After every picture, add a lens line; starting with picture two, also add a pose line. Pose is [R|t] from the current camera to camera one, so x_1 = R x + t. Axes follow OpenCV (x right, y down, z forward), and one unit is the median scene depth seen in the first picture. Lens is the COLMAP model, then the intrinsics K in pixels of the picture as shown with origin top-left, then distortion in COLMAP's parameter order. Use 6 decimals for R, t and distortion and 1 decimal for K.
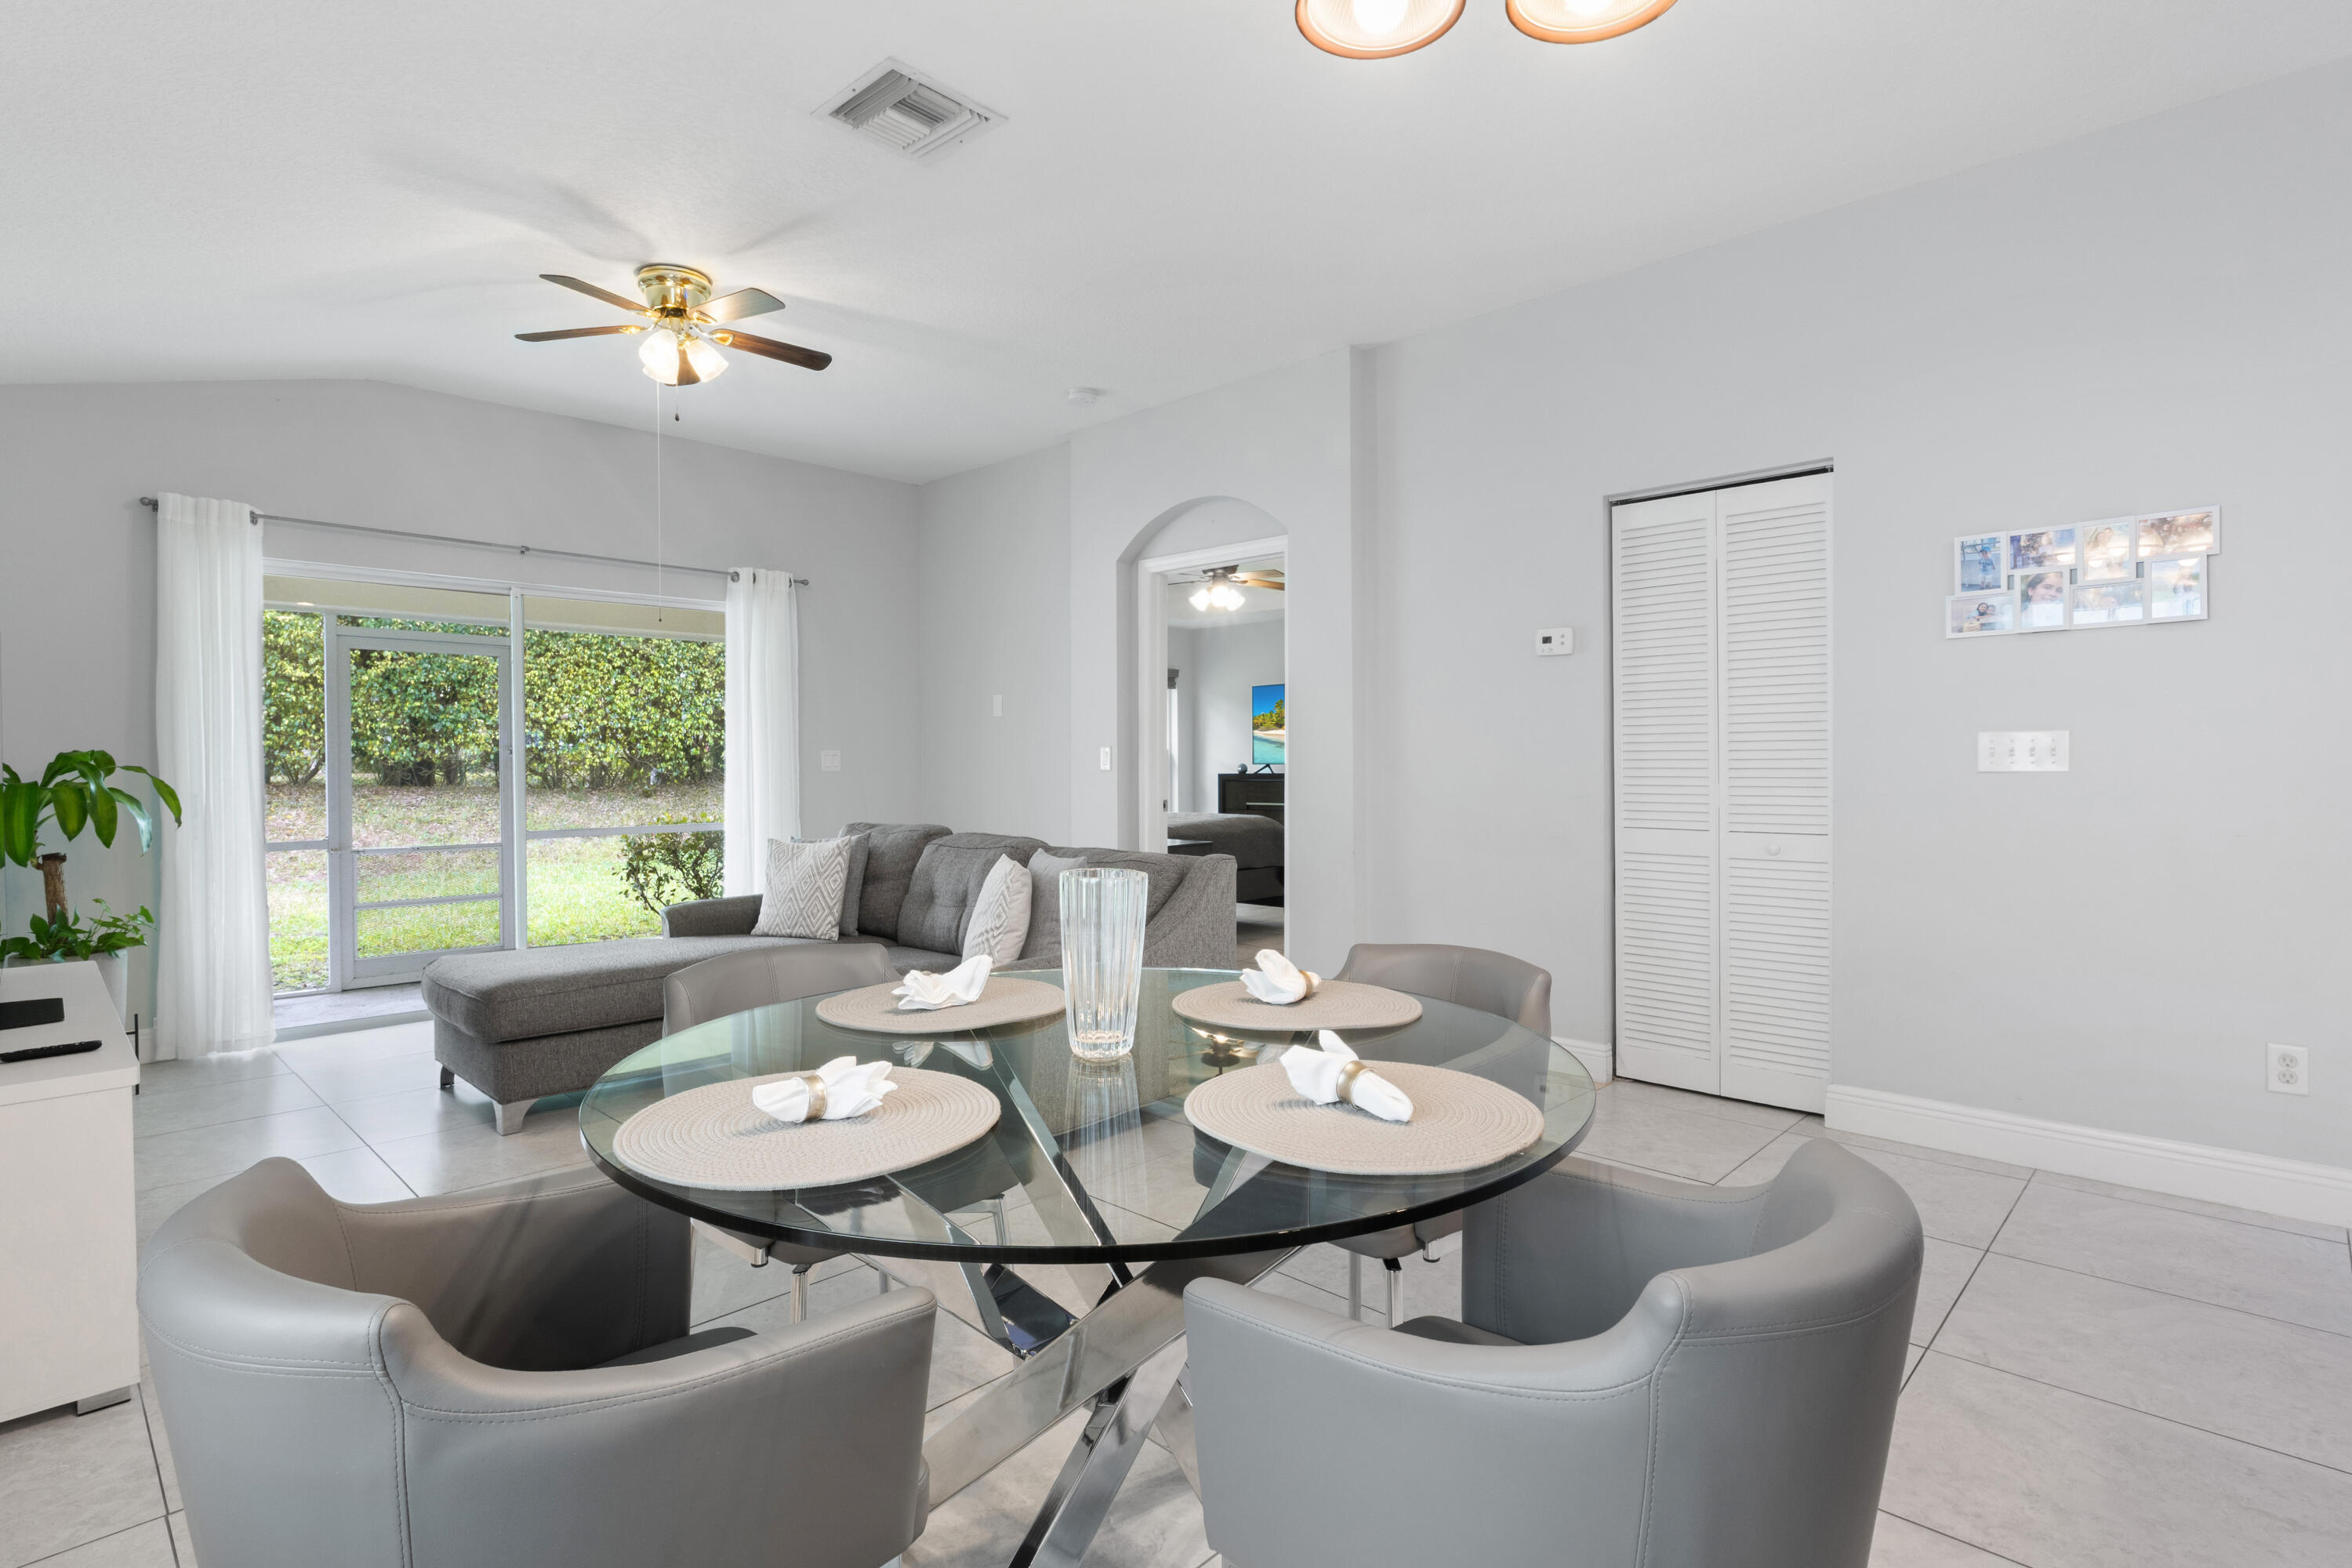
lens RADIAL K [[1176.8, 0, 1187.8], [0, 1176.8, 783.9], [0, 0, 1]] dist [-0.006489, -0.000614]
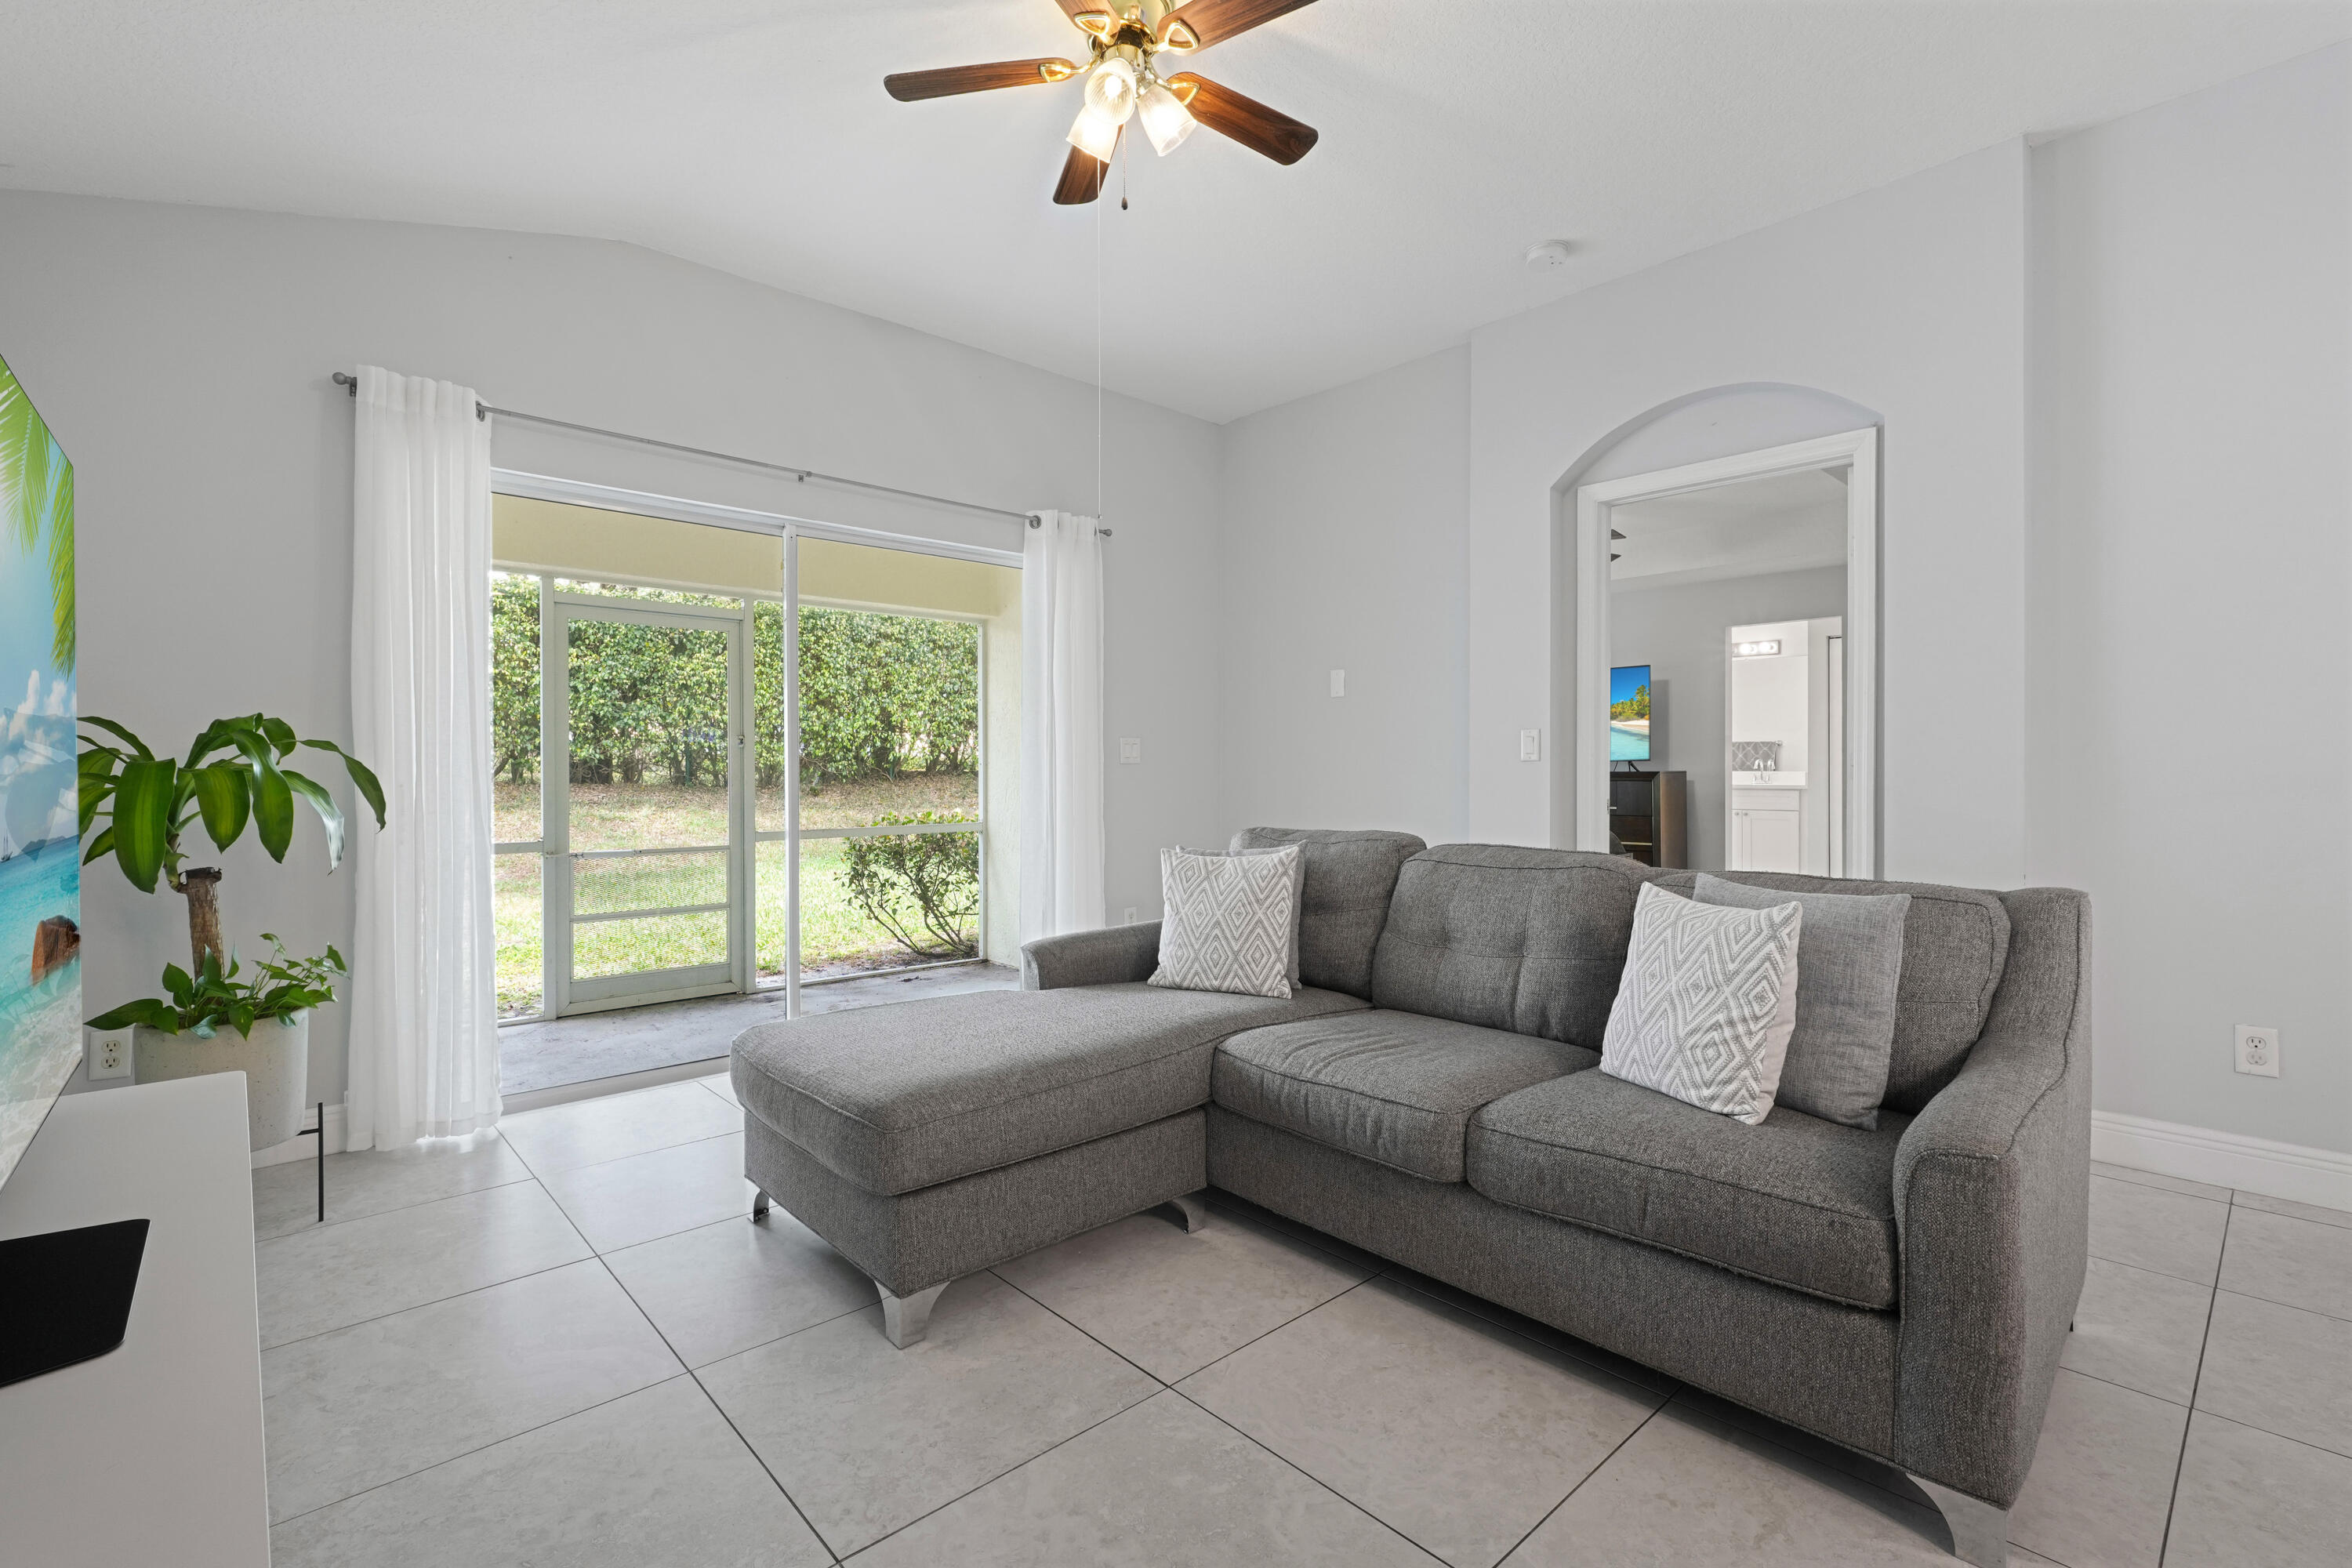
lens RADIAL K [[1068.3, 0, 1182.5], [0, 1068.3, 781.1], [0, 0, 1]] dist [-0.000132, -0.000860]
pose [[0.998203, 0.003792, -0.059799, -0.323157], [-0.004164, 0.999973, -0.006099, 0.009367], [0.059774, 0.006337, 0.998192, 0.365500]]
